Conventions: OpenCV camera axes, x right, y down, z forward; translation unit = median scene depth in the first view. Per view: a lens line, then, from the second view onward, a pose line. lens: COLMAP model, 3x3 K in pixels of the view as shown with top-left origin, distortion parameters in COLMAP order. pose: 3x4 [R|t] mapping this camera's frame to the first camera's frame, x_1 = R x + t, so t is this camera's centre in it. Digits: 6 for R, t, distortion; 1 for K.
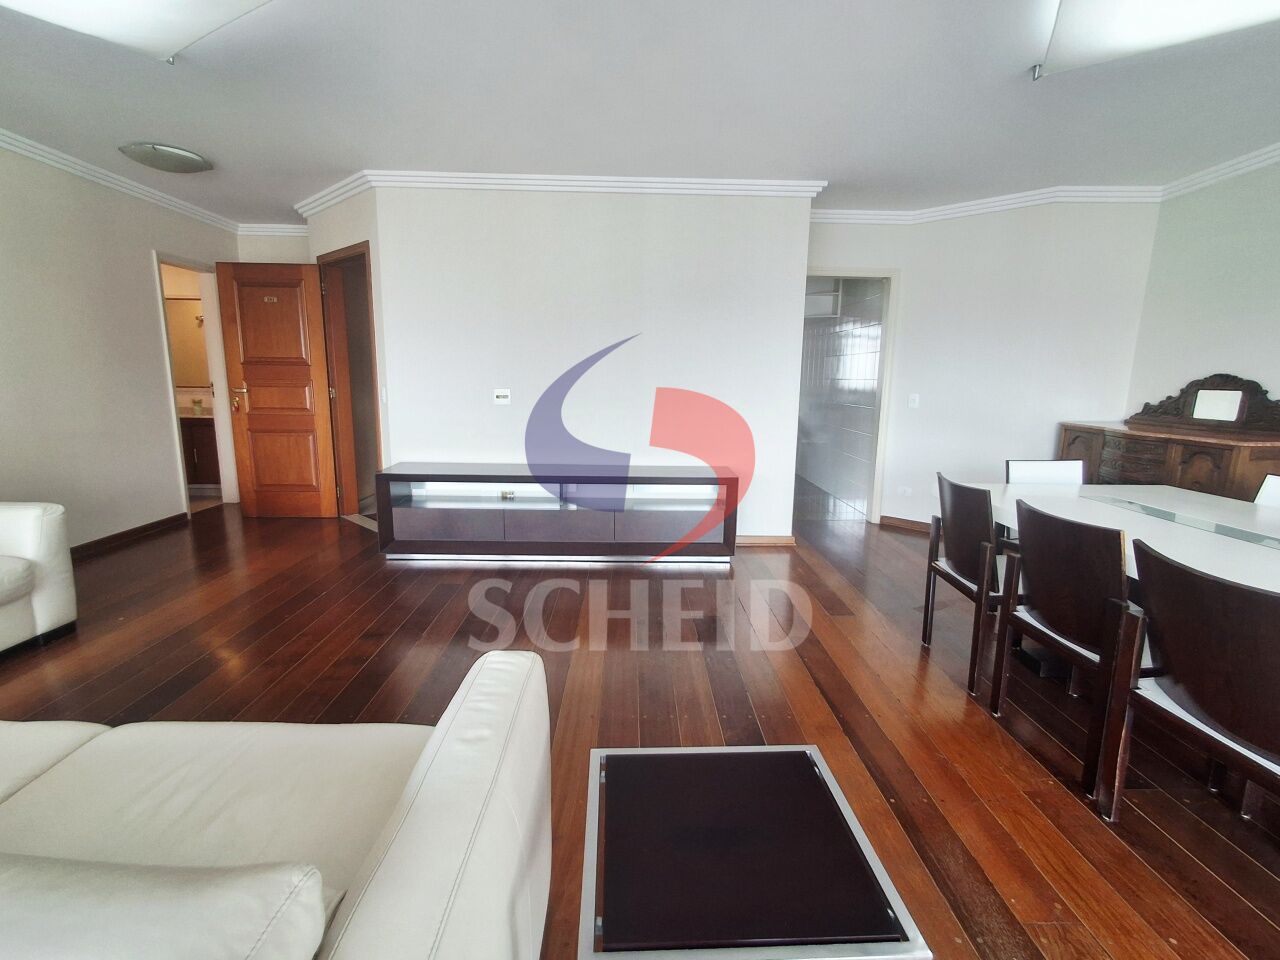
lens RADIAL K [[590.0, 0, 639.8], [0, 590.0, 472.5], [0, 0, 1]] dist [-0.002949, 0.002817]
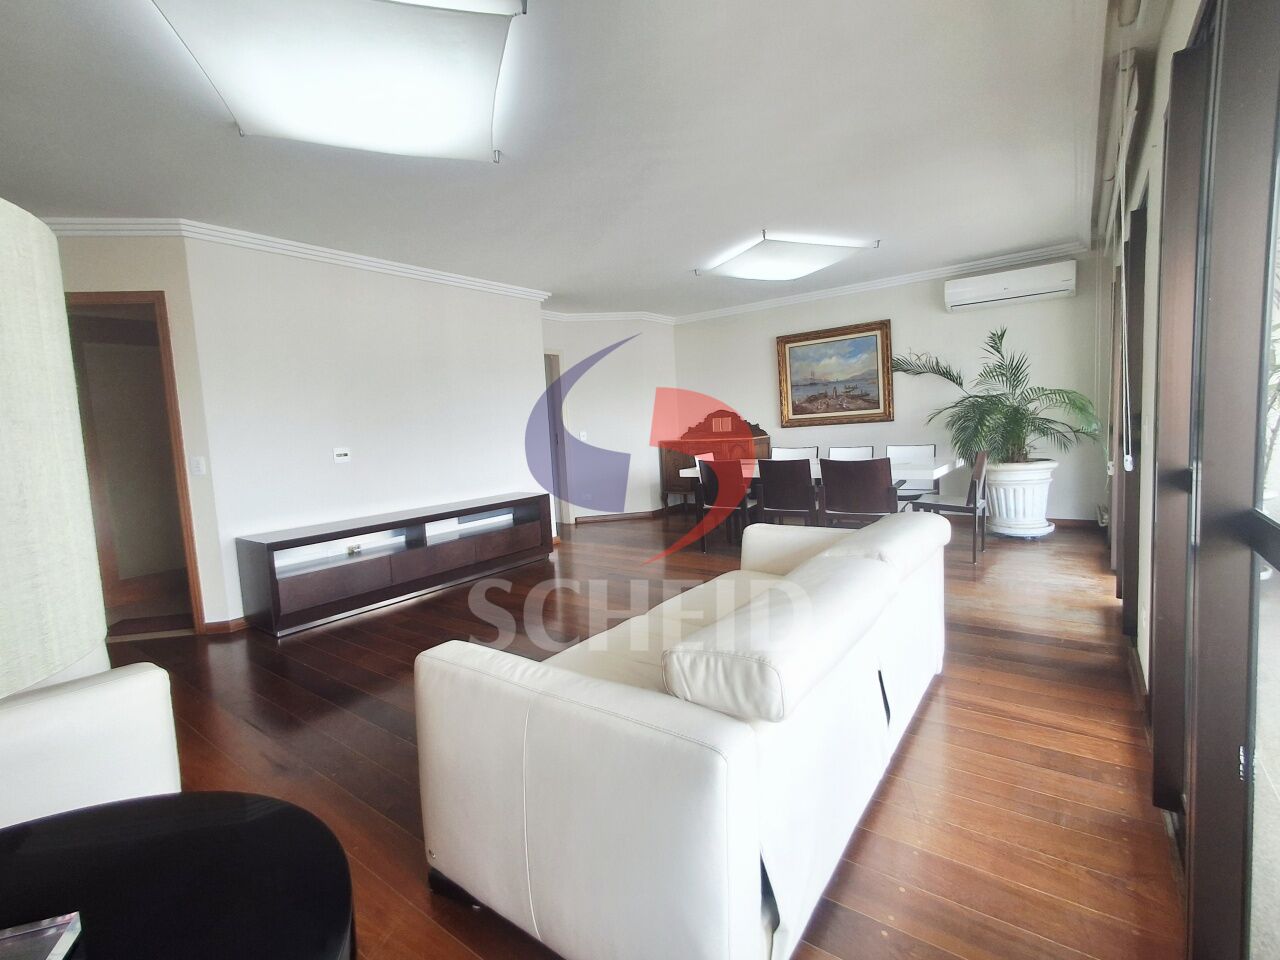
lens RADIAL K [[590.0, 0, 664.0], [0, 590.0, 471.7], [0, 0, 1]] dist [-0.002949, 0.002817]
pose [[0.590355, -0.114821, 0.798935, -0.760010], [0.193064, 0.981185, -0.001647, 0.011442], [-0.783714, 0.155218, 0.601415, -0.060393]]
